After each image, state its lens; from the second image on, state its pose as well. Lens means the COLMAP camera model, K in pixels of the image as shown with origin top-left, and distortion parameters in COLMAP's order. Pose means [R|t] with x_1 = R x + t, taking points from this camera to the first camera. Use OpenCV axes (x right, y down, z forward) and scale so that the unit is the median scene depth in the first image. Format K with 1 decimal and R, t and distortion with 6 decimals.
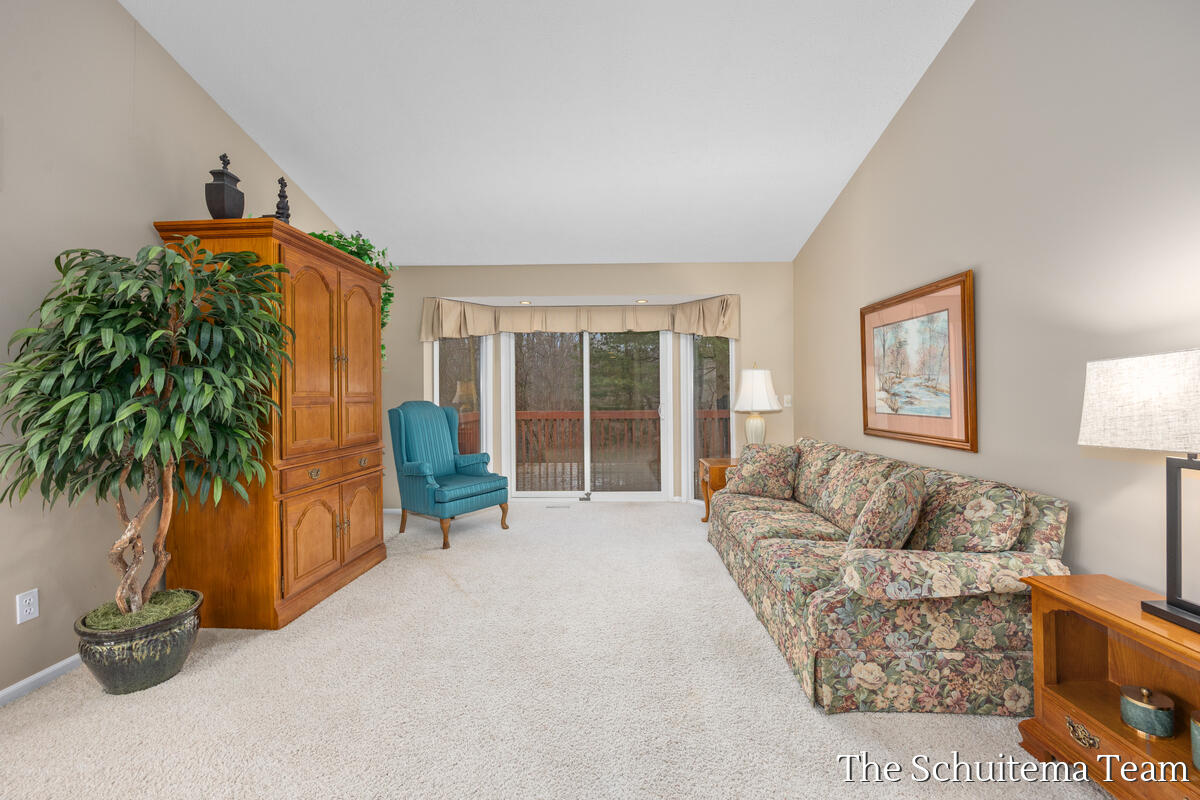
lens RADIAL K [[478.6, 0, 605.0], [0, 478.6, 394.7], [0, 0, 1]] dist [-0.009403, 0.000404]
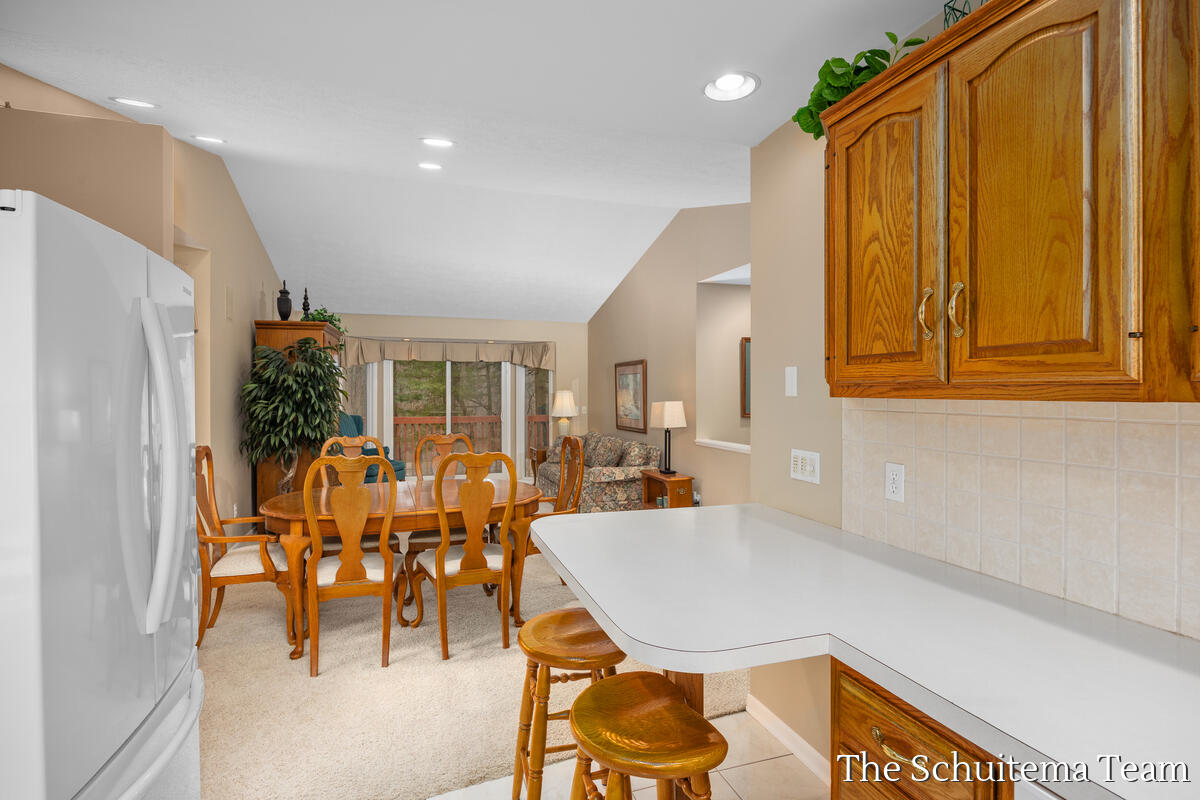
lens RADIAL K [[615.8, 0, 601.2], [0, 615.8, 399.2], [0, 0, 1]] dist [-0.003750, -0.000498]
pose [[0.942189, 0.002371, 0.335072, -0.298512], [-0.006000, 0.999934, 0.009795, -0.051387], [-0.335027, -0.011239, 0.942141, -1.126979]]
